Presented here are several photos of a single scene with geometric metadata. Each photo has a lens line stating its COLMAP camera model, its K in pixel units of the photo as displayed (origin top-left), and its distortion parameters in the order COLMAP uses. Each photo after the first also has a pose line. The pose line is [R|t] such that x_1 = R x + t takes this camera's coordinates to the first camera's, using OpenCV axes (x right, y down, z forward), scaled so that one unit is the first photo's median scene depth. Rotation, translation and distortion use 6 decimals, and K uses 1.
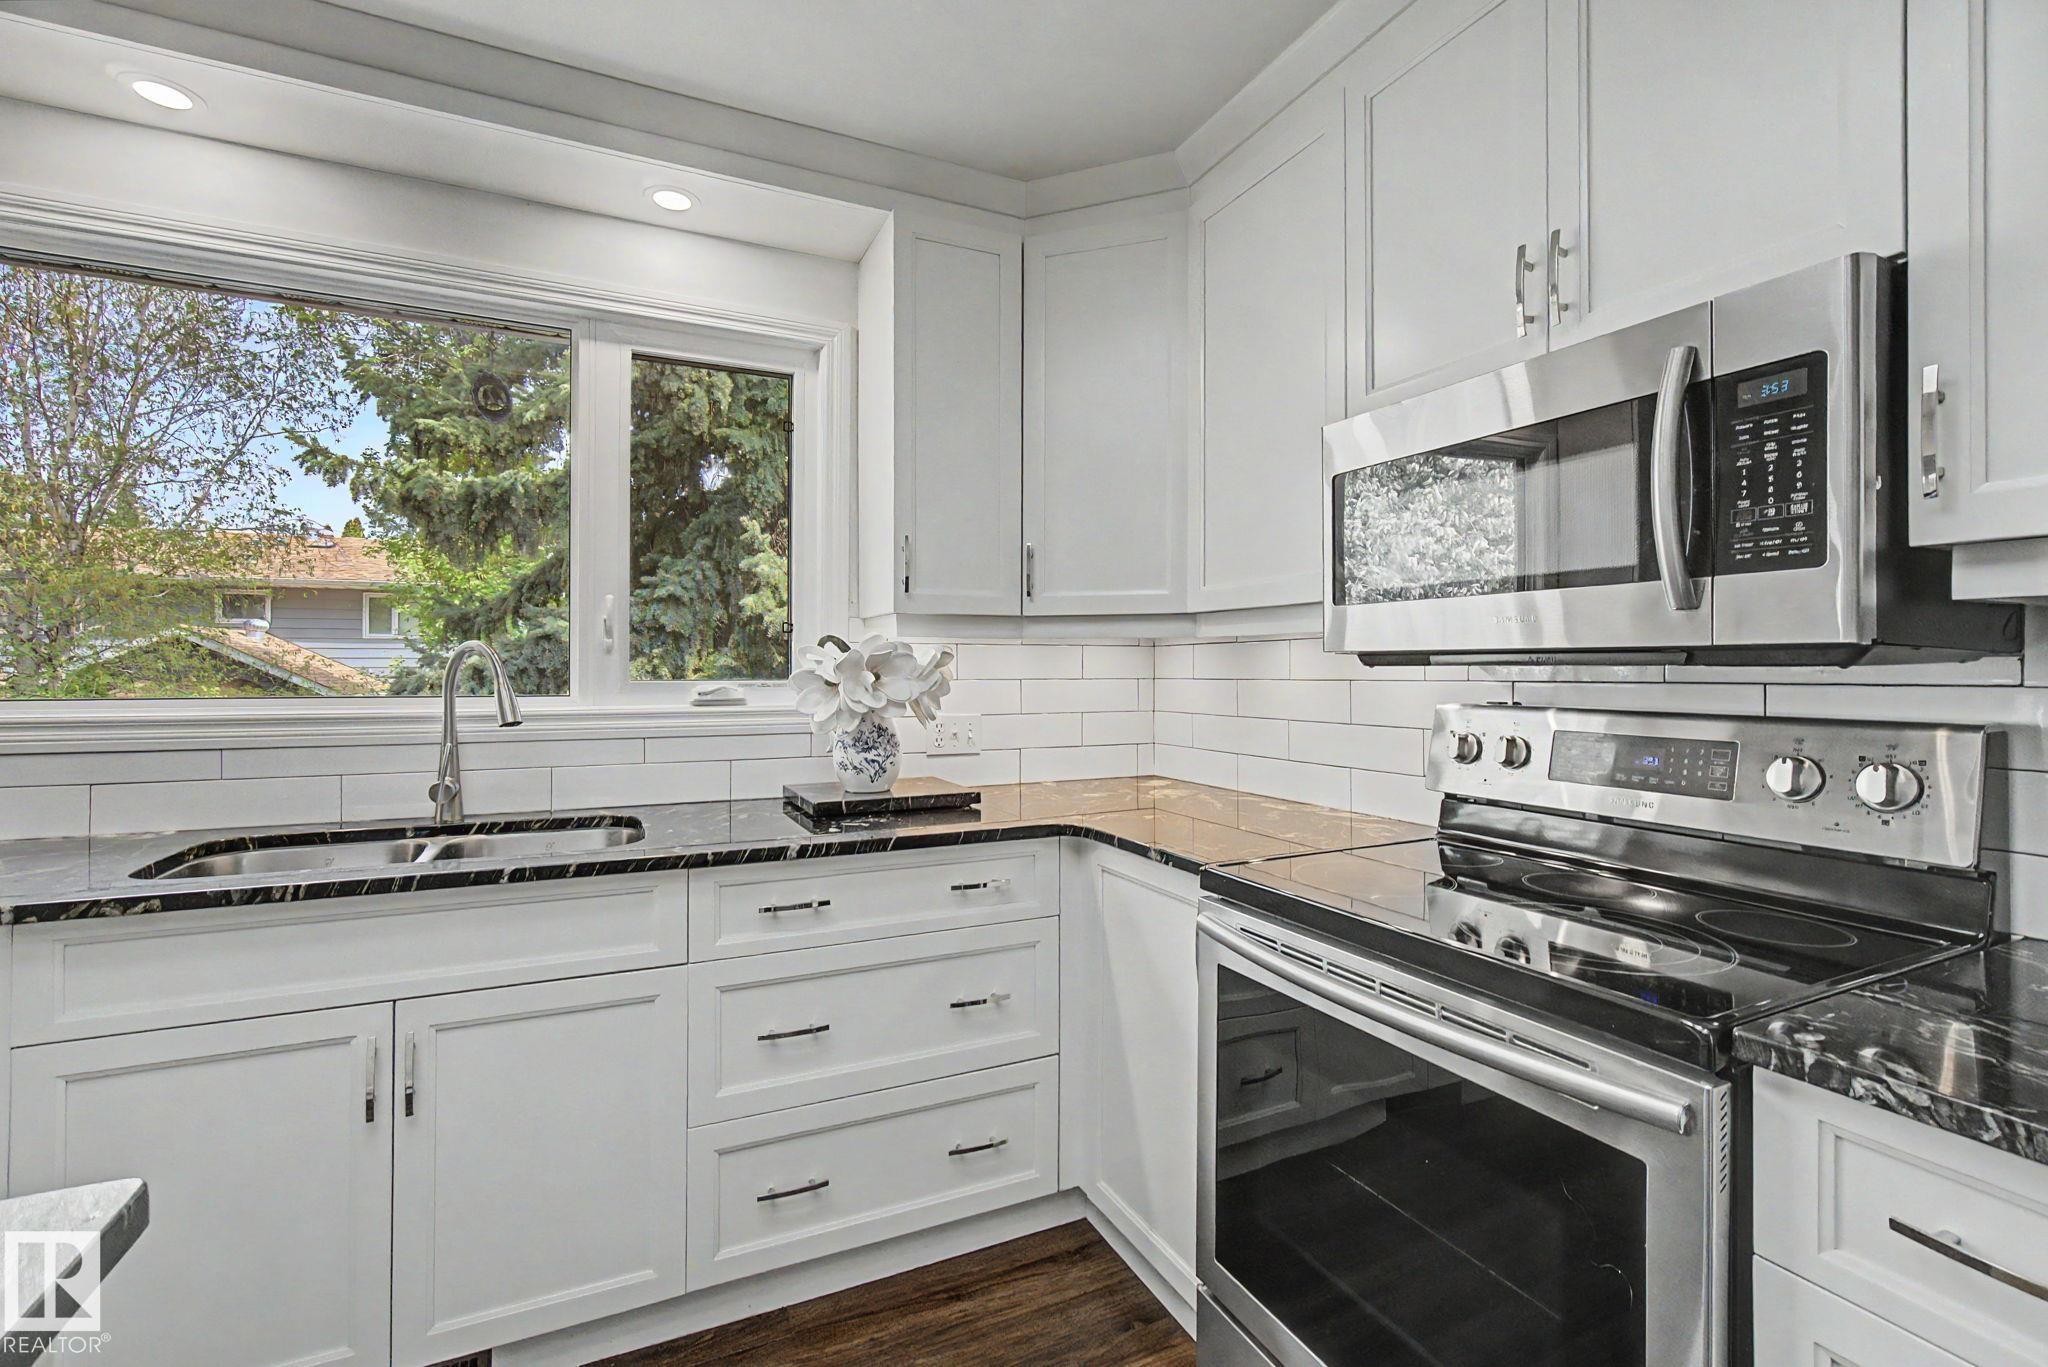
lens RADIAL K [[903.0, 0, 987.4], [0, 903.0, 666.7], [0, 0, 1]] dist [0.002363, 0.000300]
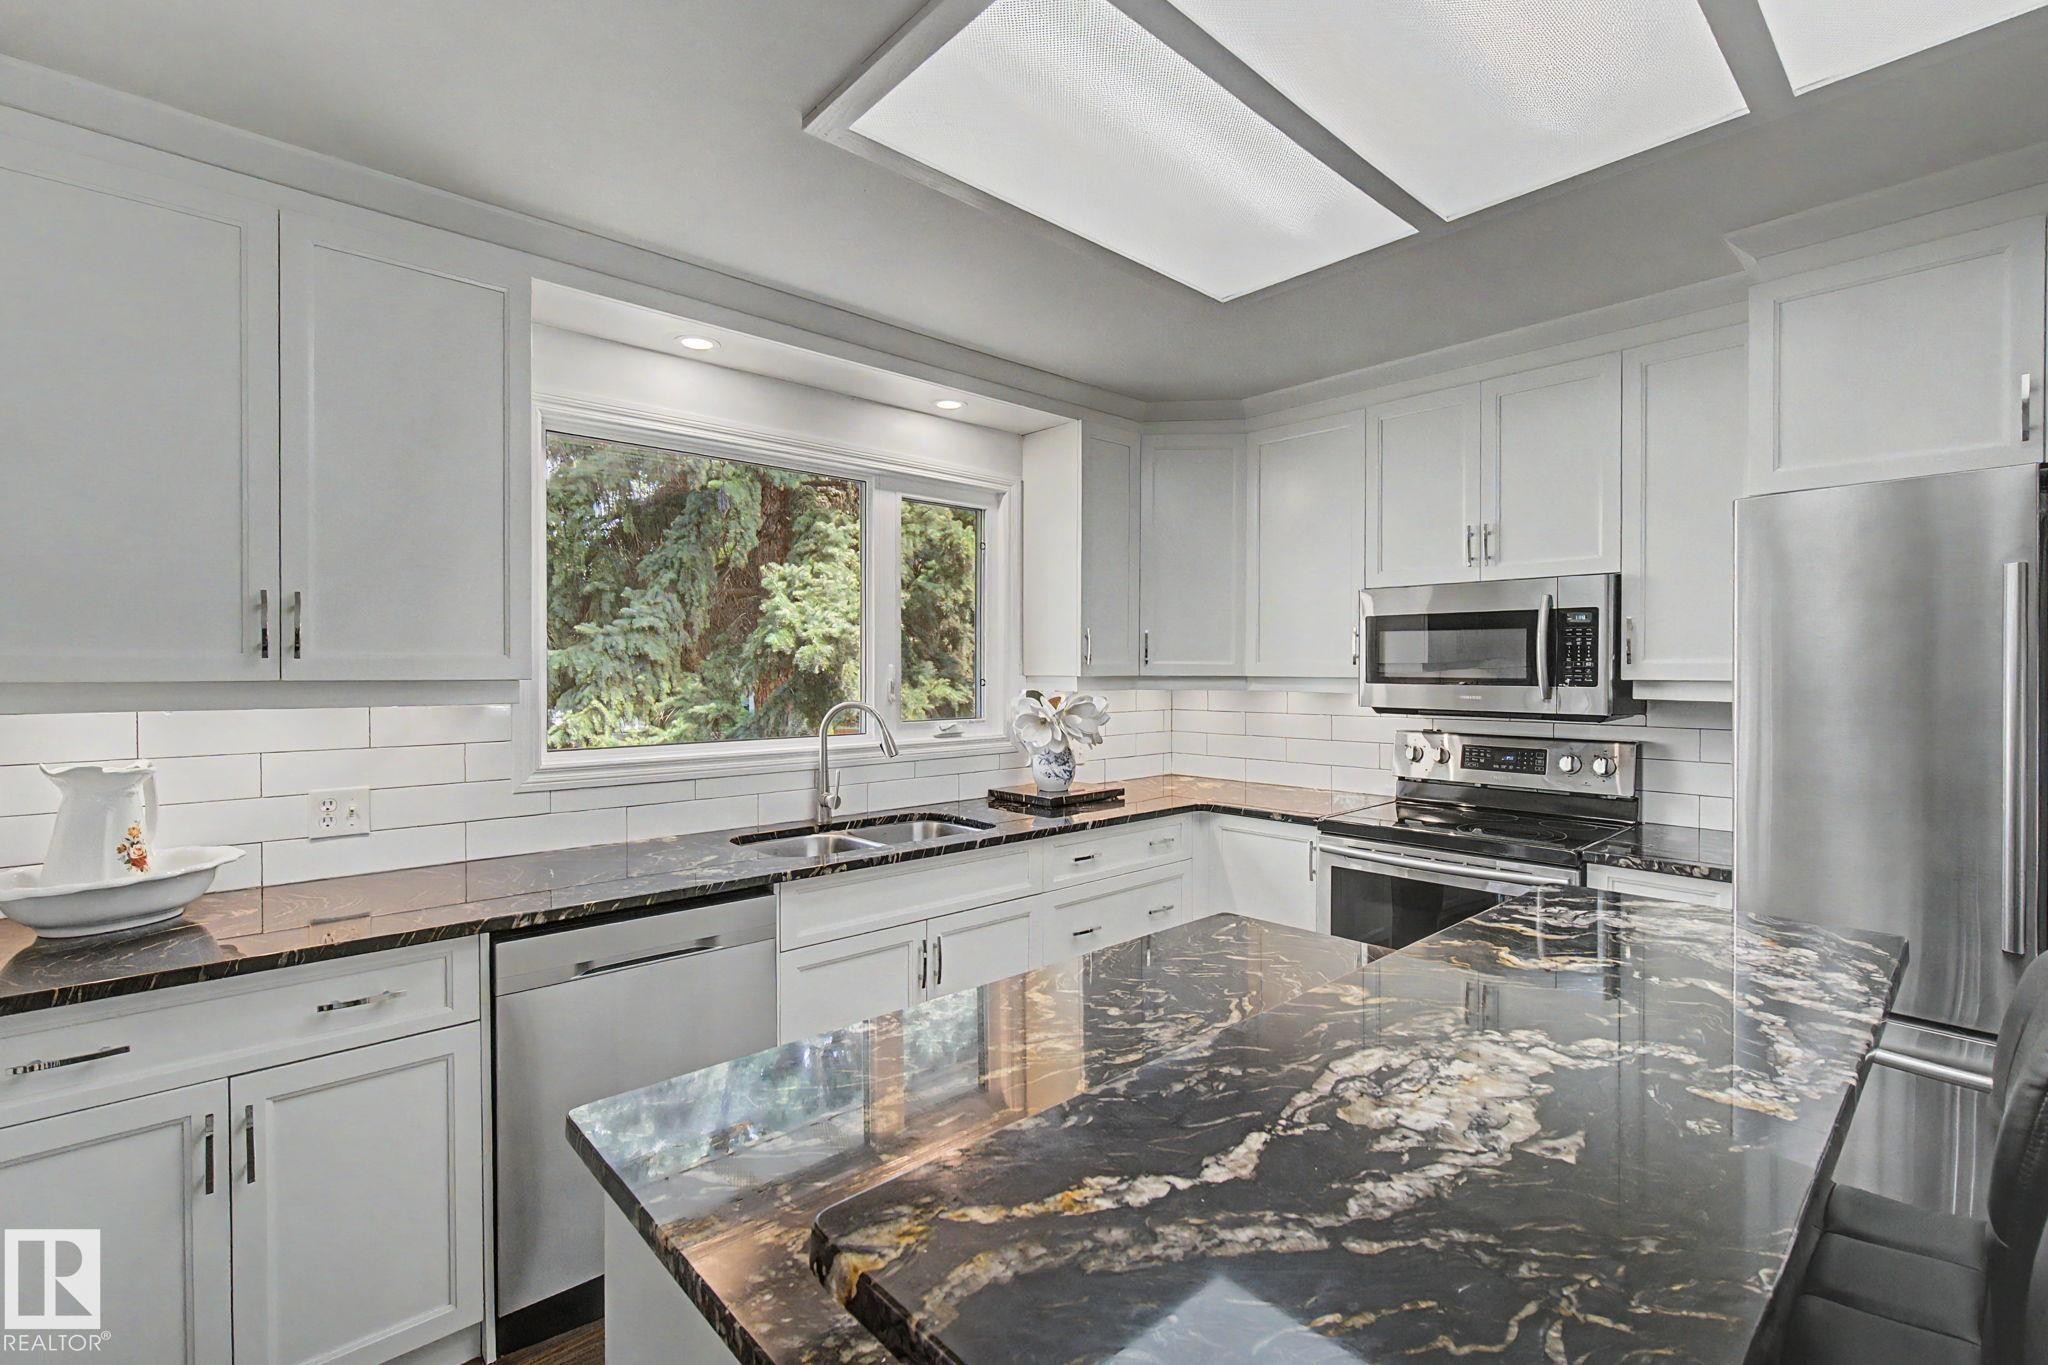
lens RADIAL K [[902.5, 0, 1008.7], [0, 902.5, 679.5], [0, 0, 1]] dist [-0.005138, -0.000340]
pose [[0.954757, -0.004930, 0.297346, -0.876548], [0.001015, 0.999911, 0.013319, -0.095869], [-0.297385, -0.012415, 0.954677, -0.590449]]
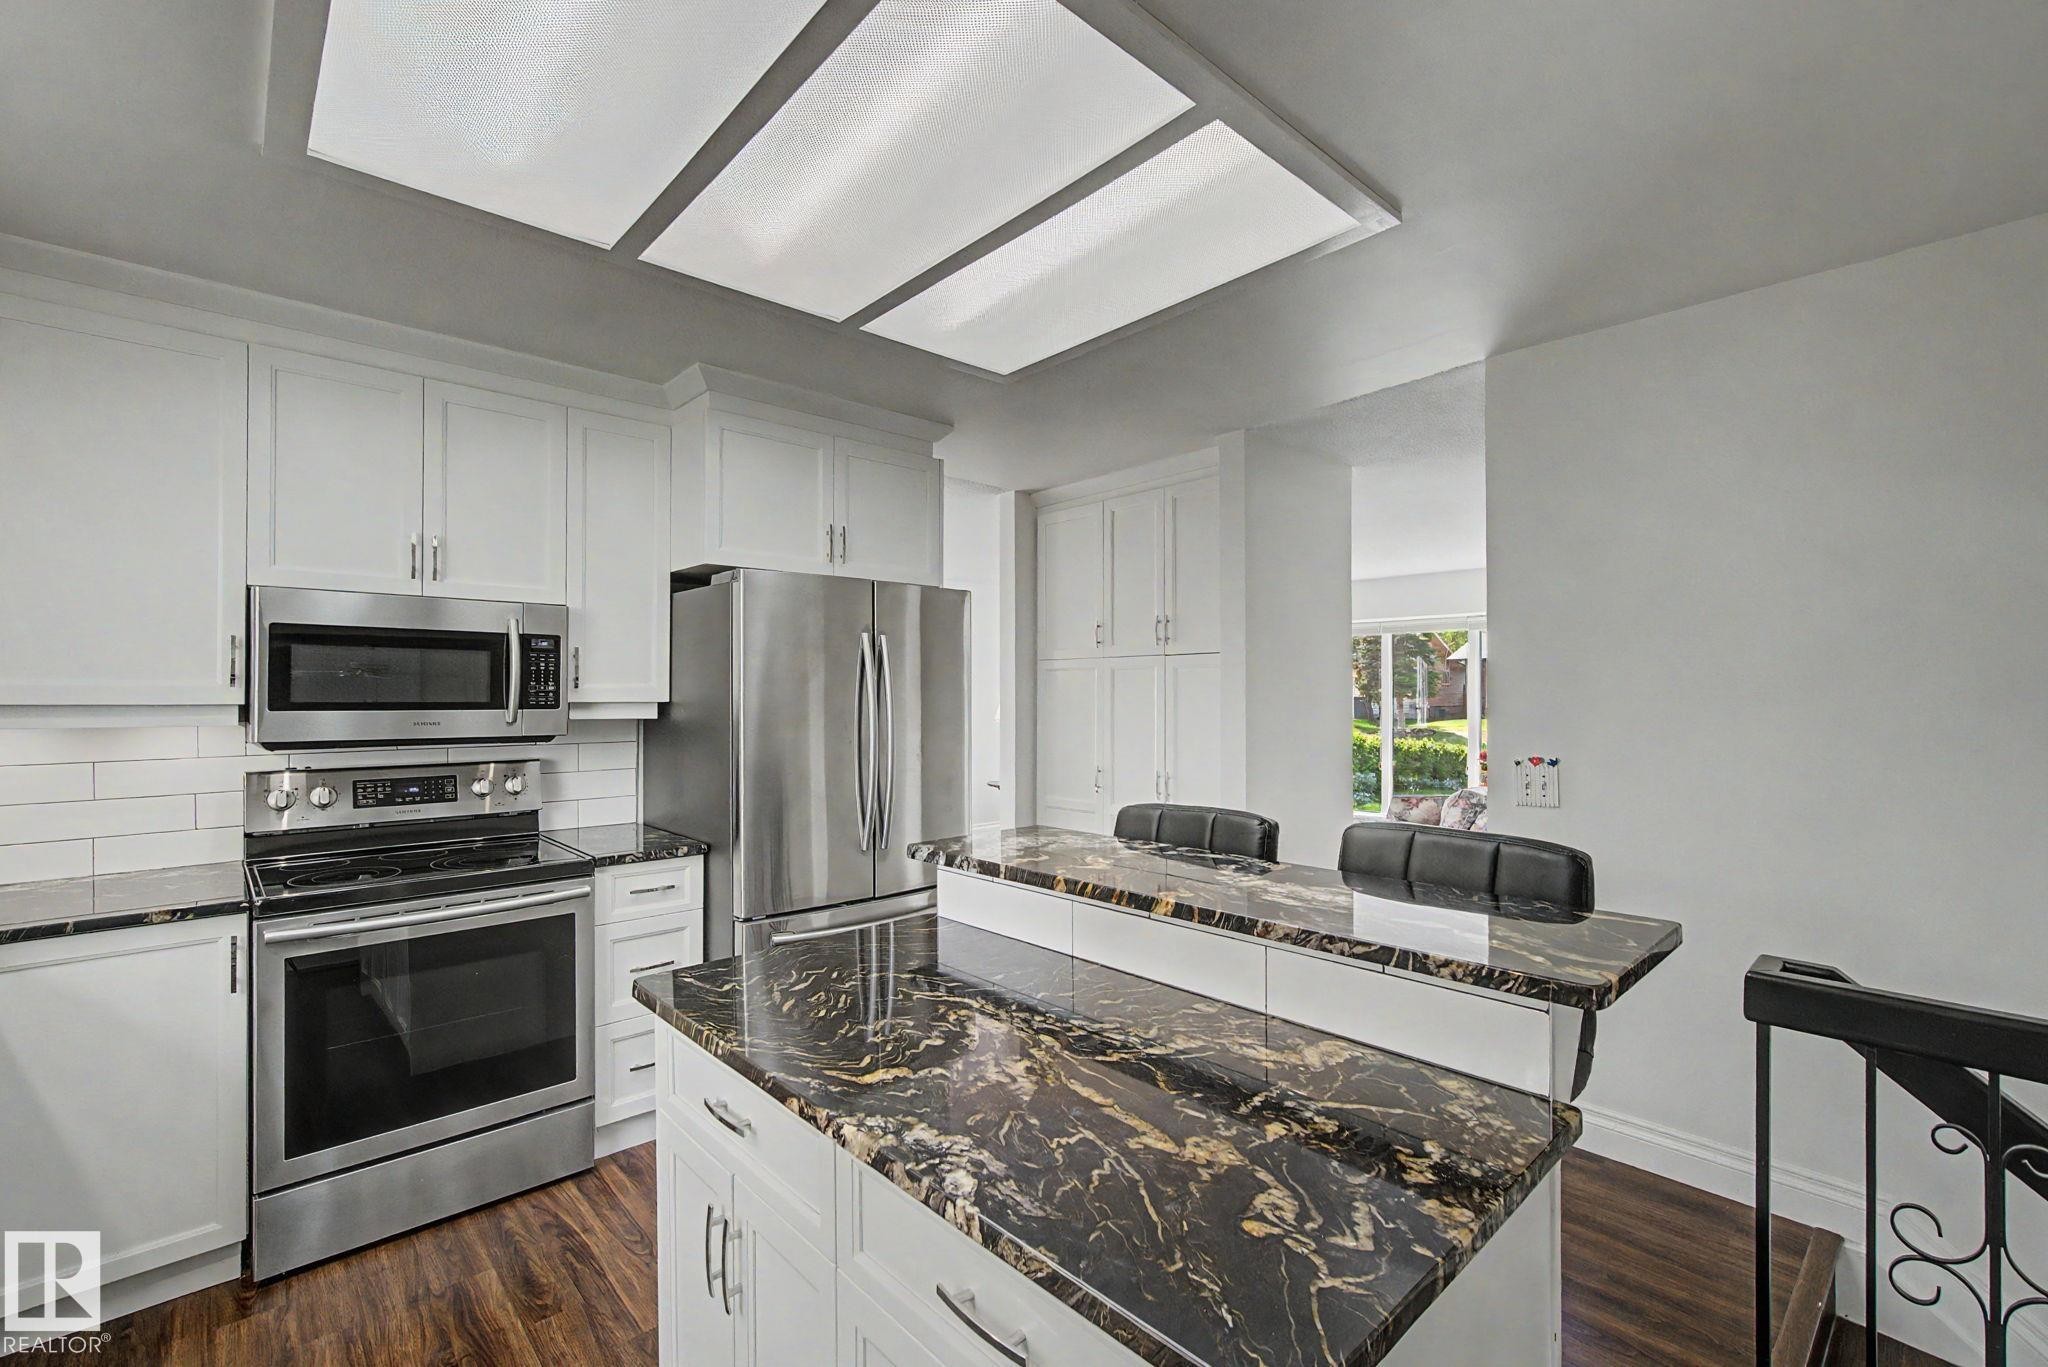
lens RADIAL K [[902.5, 0, 1008.7], [0, 902.5, 680.5], [0, 0, 1]] dist [-0.005138, -0.000340]
pose [[-0.308237, 0.014845, 0.951194, -1.295295], [-0.001236, 0.999871, -0.016005, -0.088575], [-0.951309, -0.006109, -0.308179, 0.288244]]
